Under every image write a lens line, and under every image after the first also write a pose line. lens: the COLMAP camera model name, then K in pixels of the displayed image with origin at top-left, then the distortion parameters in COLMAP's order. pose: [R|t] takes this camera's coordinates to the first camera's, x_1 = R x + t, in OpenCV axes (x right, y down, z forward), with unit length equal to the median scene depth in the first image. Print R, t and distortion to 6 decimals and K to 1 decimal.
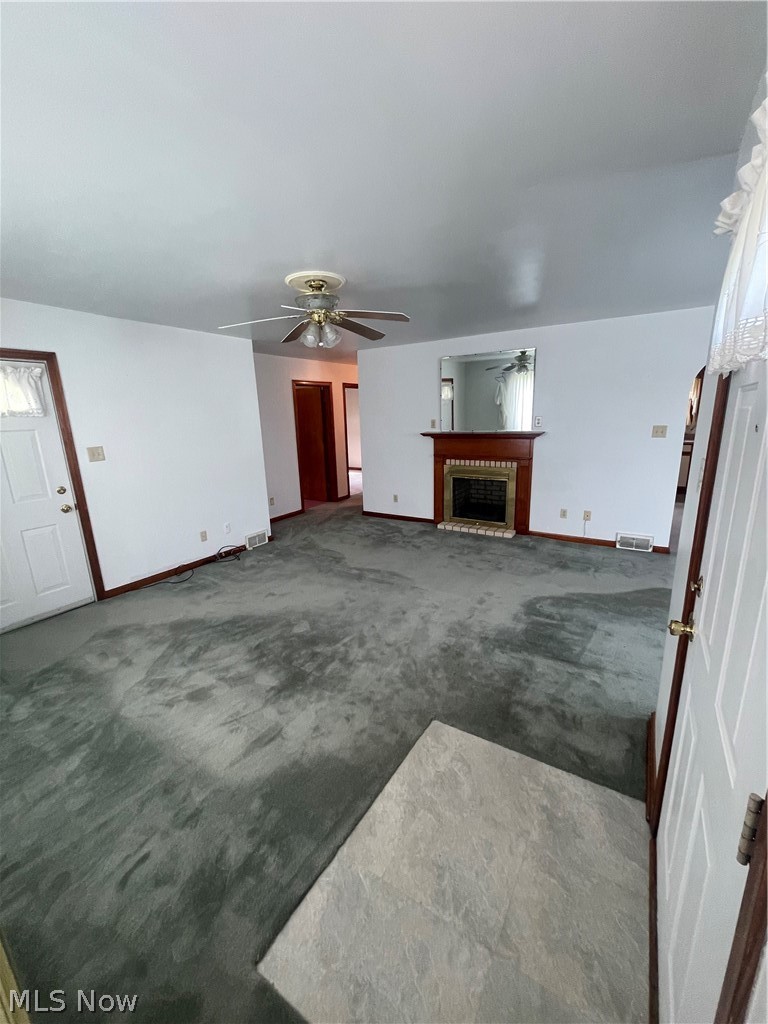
lens RADIAL K [[412.7, 0, 386.9], [0, 412.7, 511.4], [0, 0, 1]] dist [-0.000548, -0.000152]
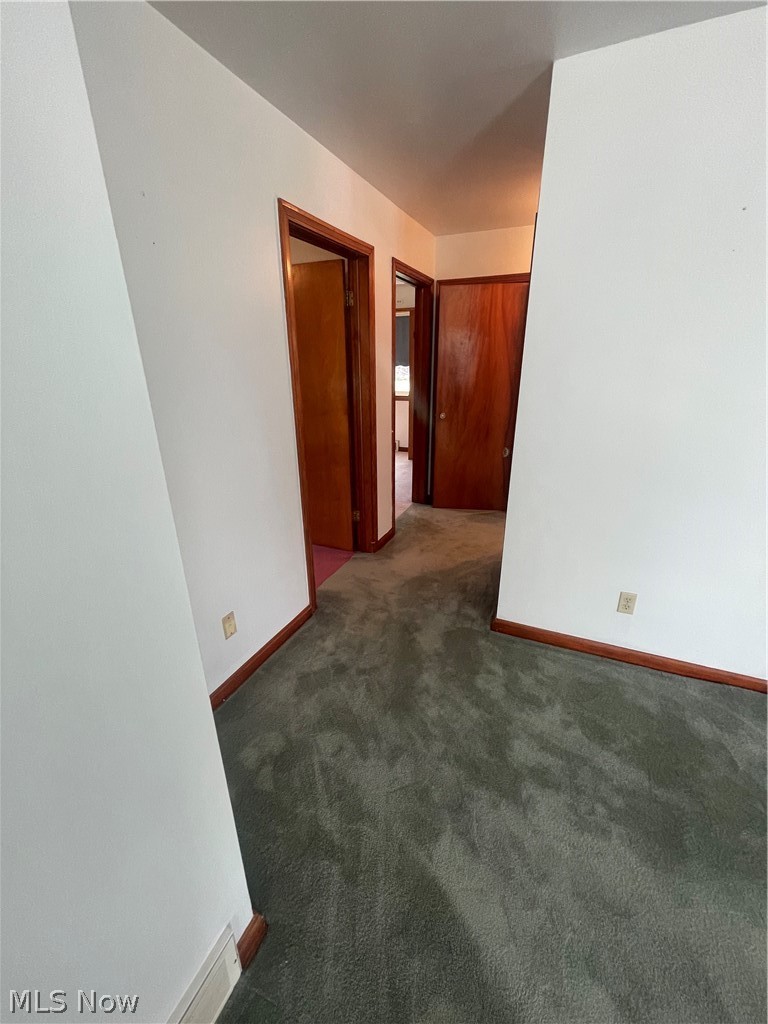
lens RADIAL K [[412.7, 0, 382.7], [0, 412.7, 513.5], [0, 0, 1]] dist [-0.000548, -0.000152]
pose [[0.992315, -0.028385, 0.120438, -0.202142], [0.013639, 0.992493, 0.121540, -0.141315], [-0.122983, -0.118964, 0.985253, 0.702091]]
